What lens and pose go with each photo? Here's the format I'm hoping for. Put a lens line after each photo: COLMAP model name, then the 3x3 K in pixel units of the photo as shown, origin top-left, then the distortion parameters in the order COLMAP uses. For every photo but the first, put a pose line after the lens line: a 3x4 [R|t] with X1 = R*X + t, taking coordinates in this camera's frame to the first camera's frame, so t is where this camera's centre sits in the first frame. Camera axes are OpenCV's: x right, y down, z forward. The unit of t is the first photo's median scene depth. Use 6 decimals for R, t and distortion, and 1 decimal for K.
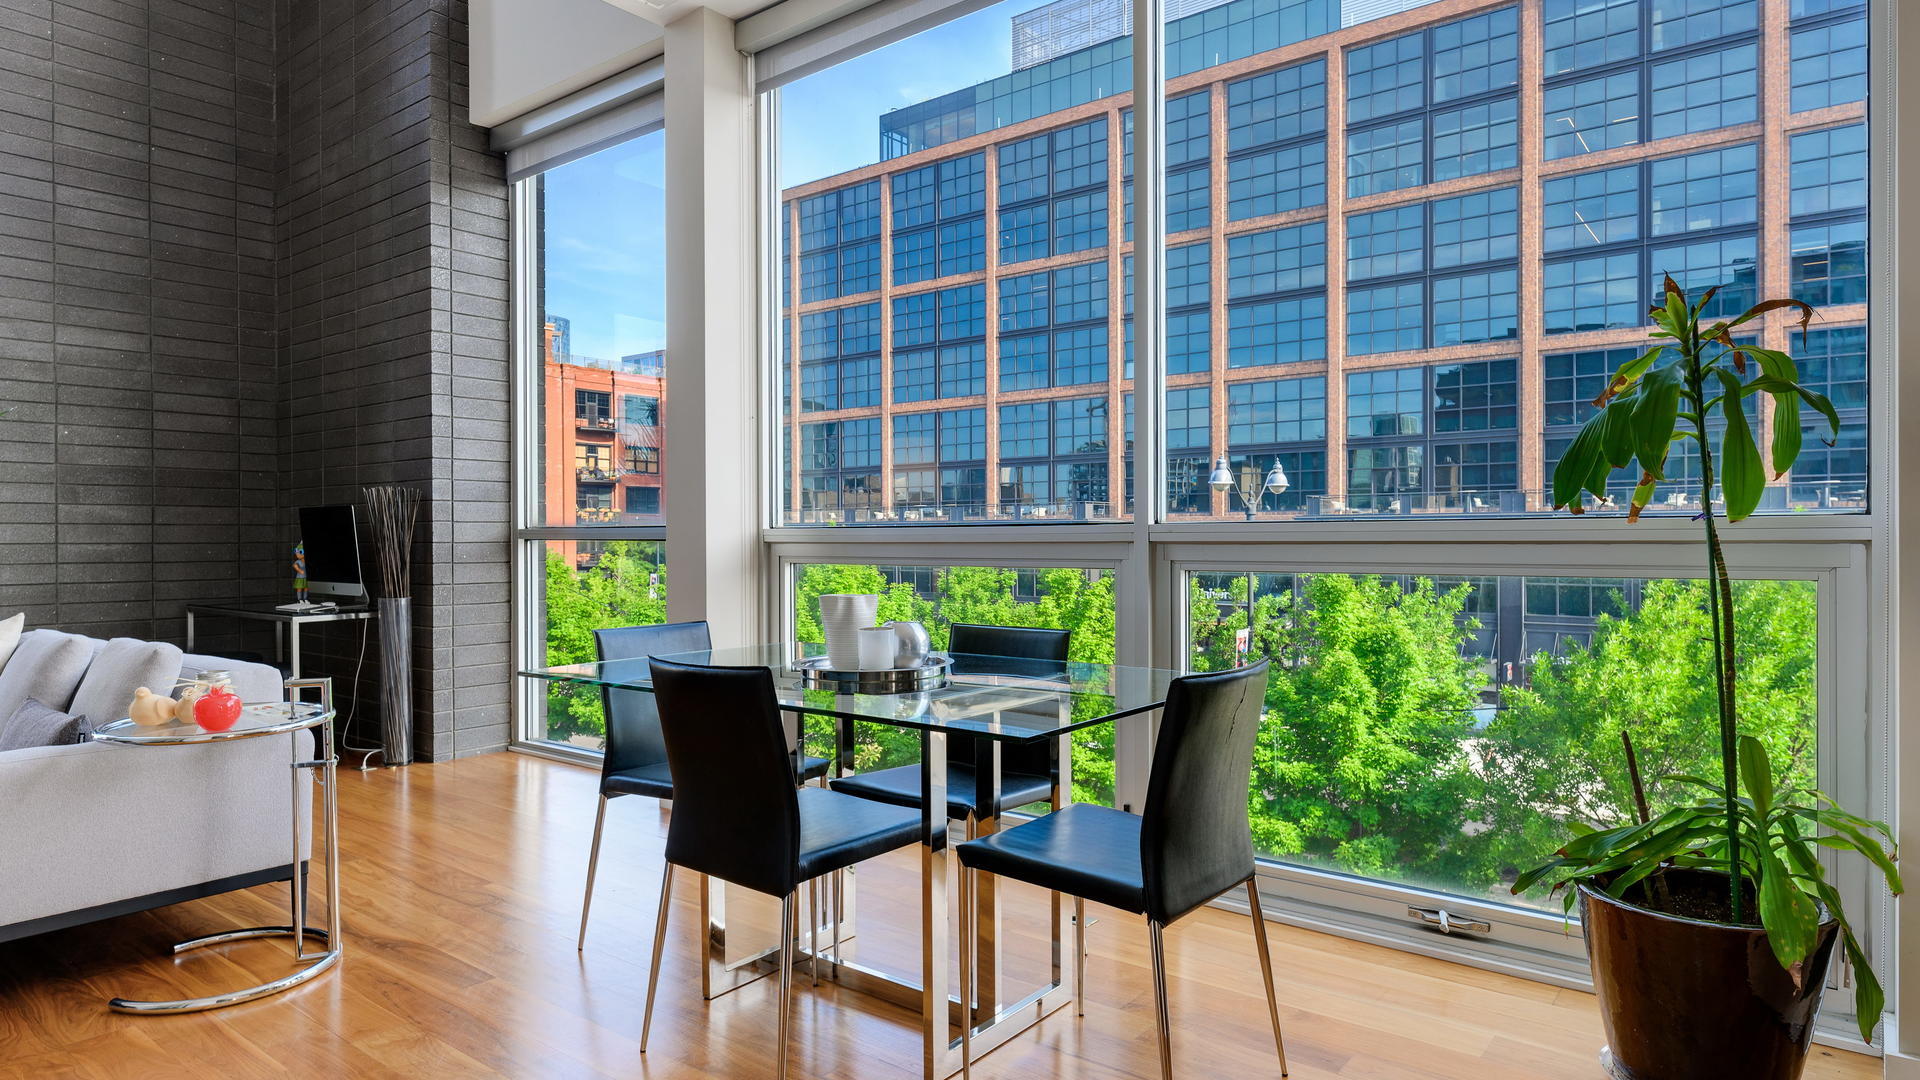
lens RADIAL K [[1102.9, 0, 1001.2], [0, 1102.9, 526.7], [0, 0, 1]] dist [0.015930, -0.001742]
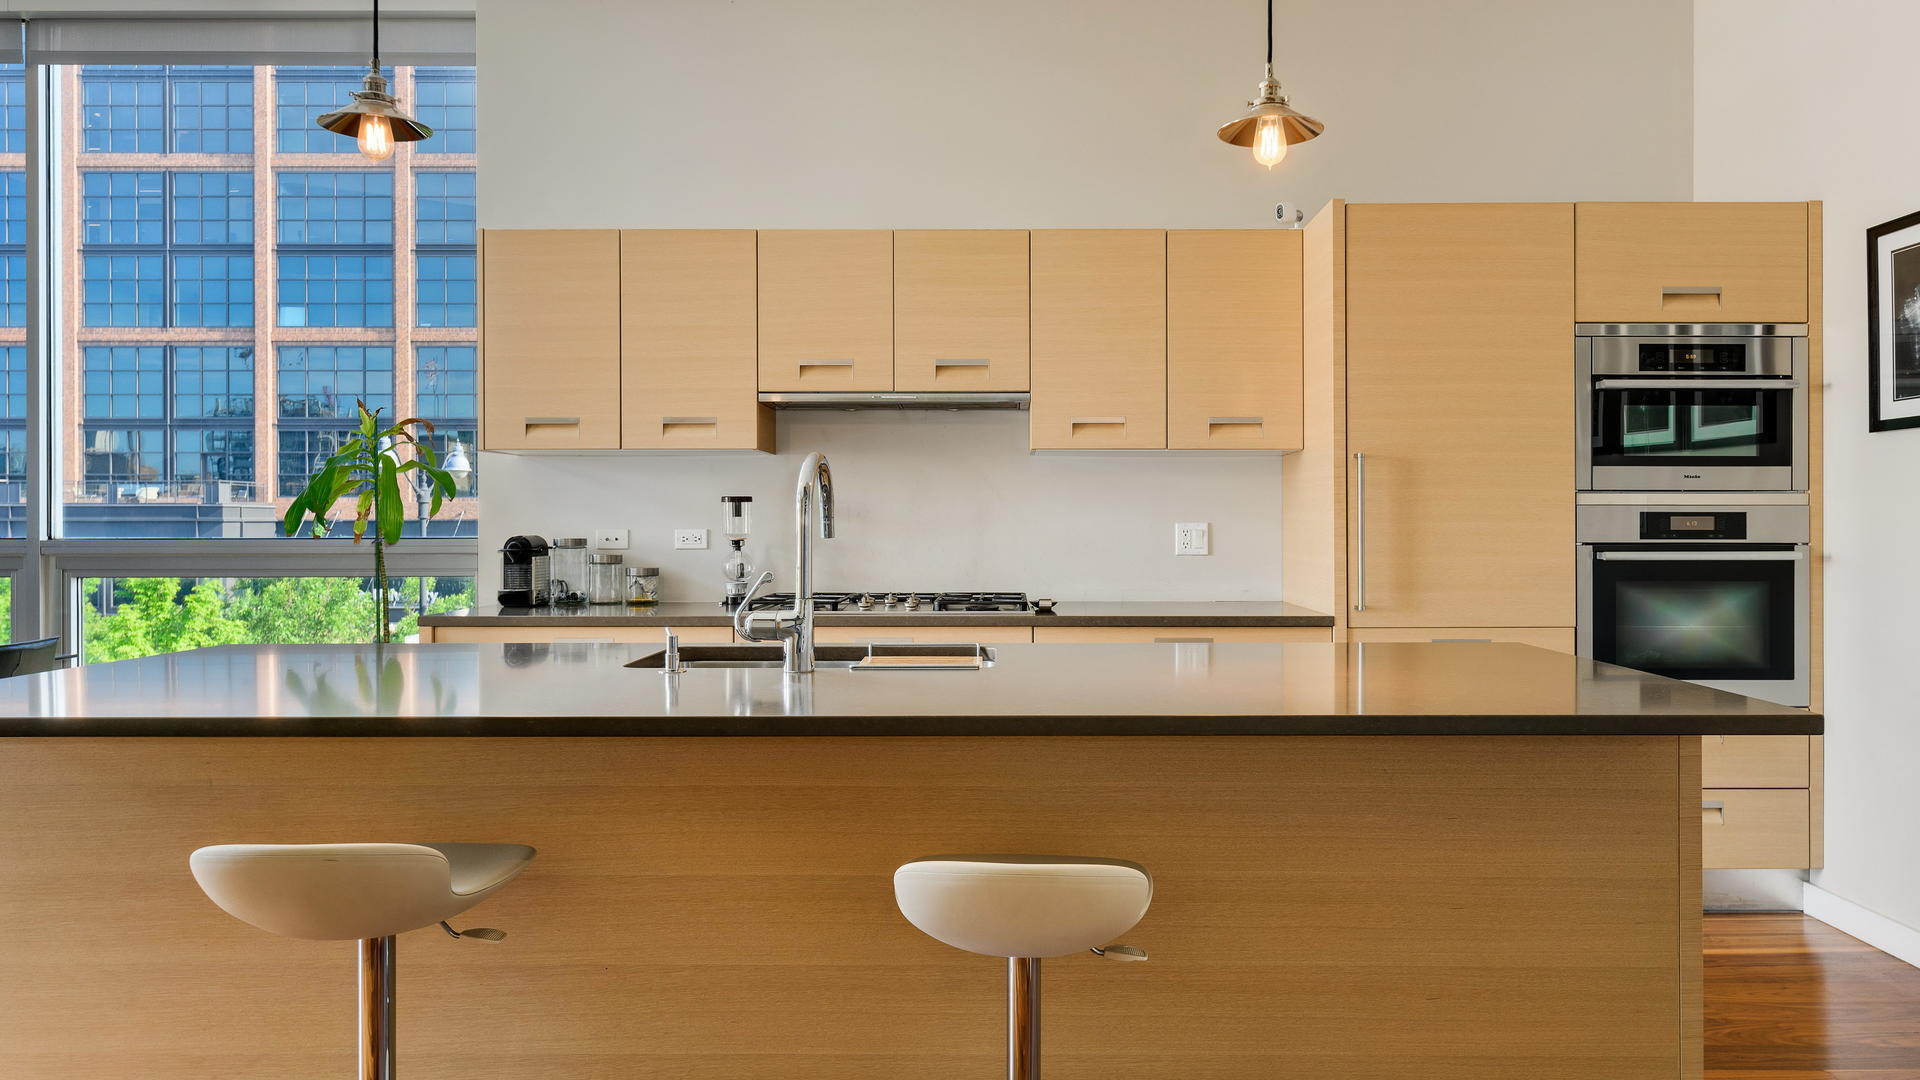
lens RADIAL K [[1218.2, 0, 990.0], [0, 1218.2, 530.5], [0, 0, 1]] dist [-0.006780, -0.007769]
pose [[0.799900, 0.000983, 0.600132, 0.109709], [-0.007815, 0.999931, 0.008779, -0.017930], [-0.600082, -0.011712, 0.799853, -0.411601]]
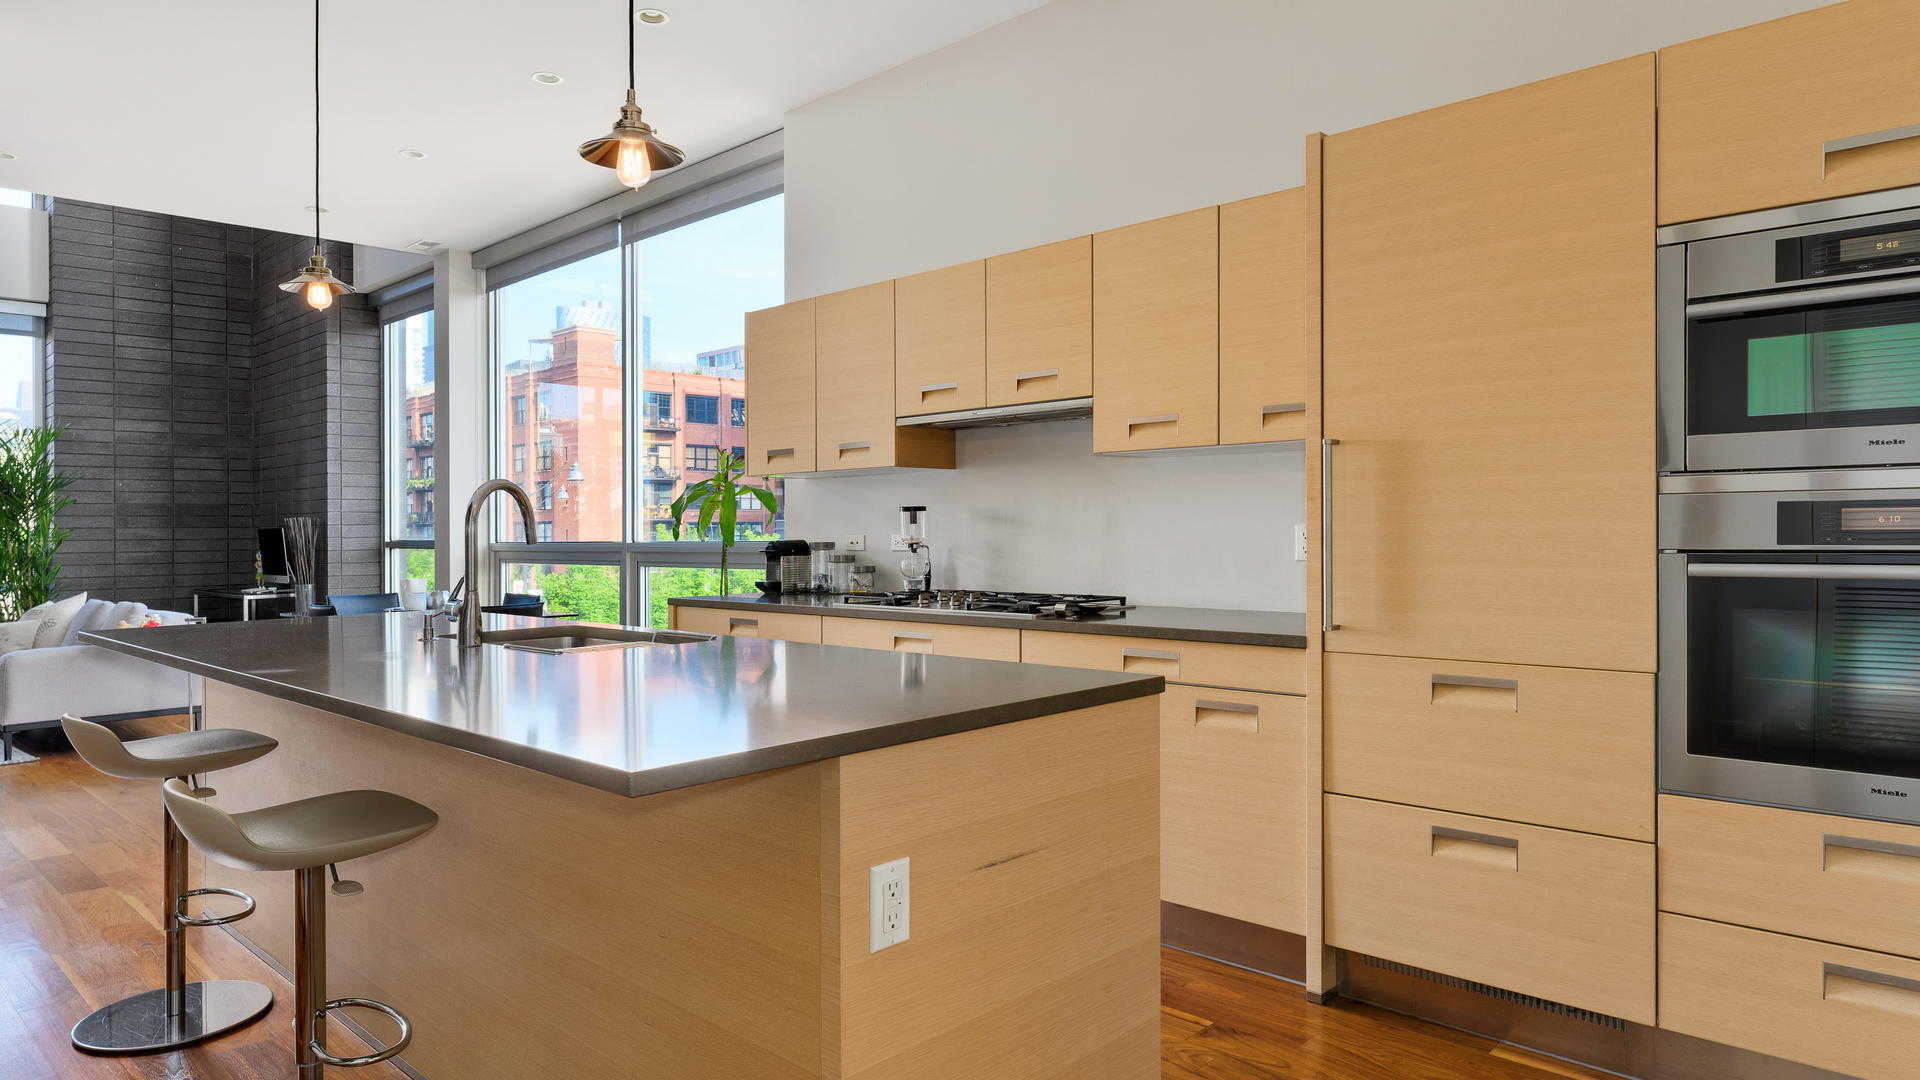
lens RADIAL K [[1082.6, 0, 948.9], [0, 1082.6, 508.3], [0, 0, 1]] dist [0.021080, -0.000670]
pose [[0.996584, -0.008811, -0.082111, 0.489629], [0.007865, 0.999899, -0.011843, -0.020084], [0.082207, 0.011156, 0.996553, -0.488385]]
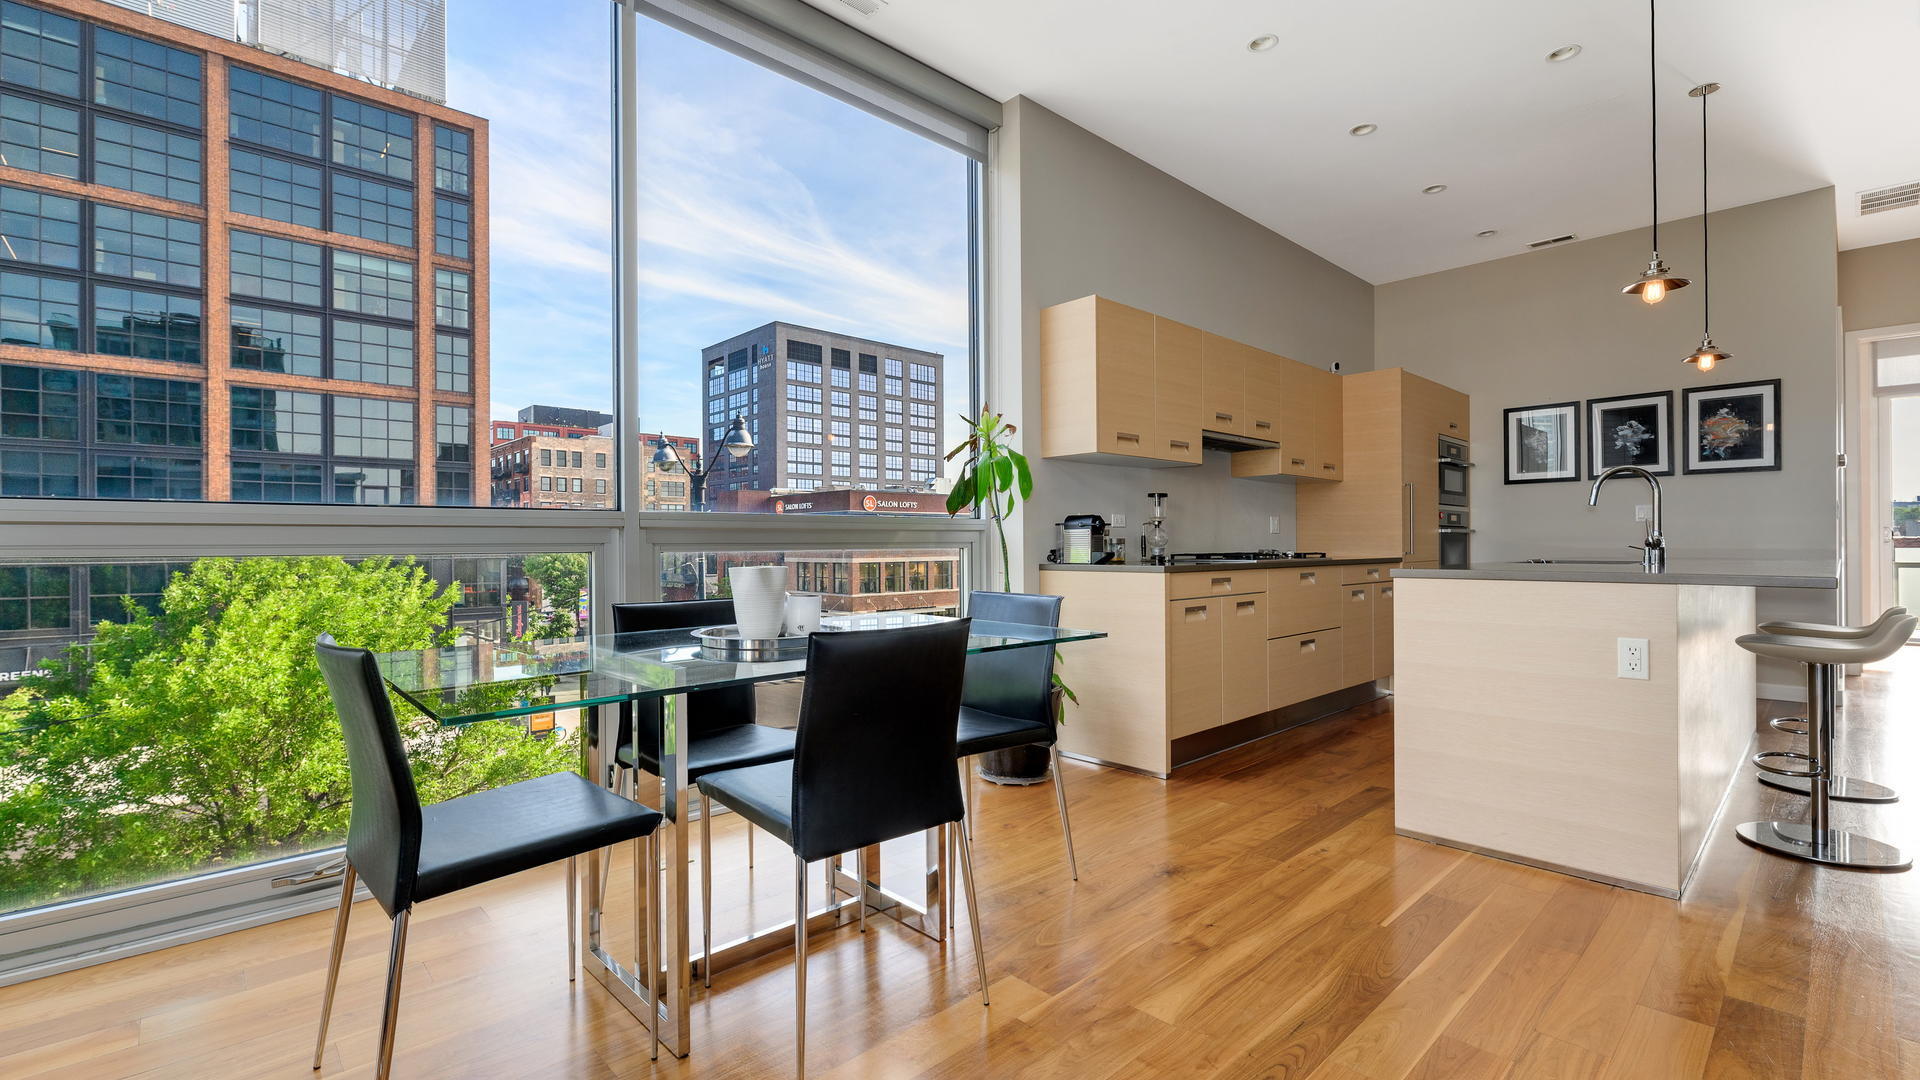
lens RADIAL K [[825.4, 0, 965.7], [0, 825.4, 541.1], [0, 0, 1]] dist [-0.014105, 0.000099]
pose [[0.175504, 0.009101, 0.984437, -0.346364], [-0.004869, 0.999953, -0.008376, 0.019908], [-0.984467, -0.003323, 0.175540, 0.263544]]
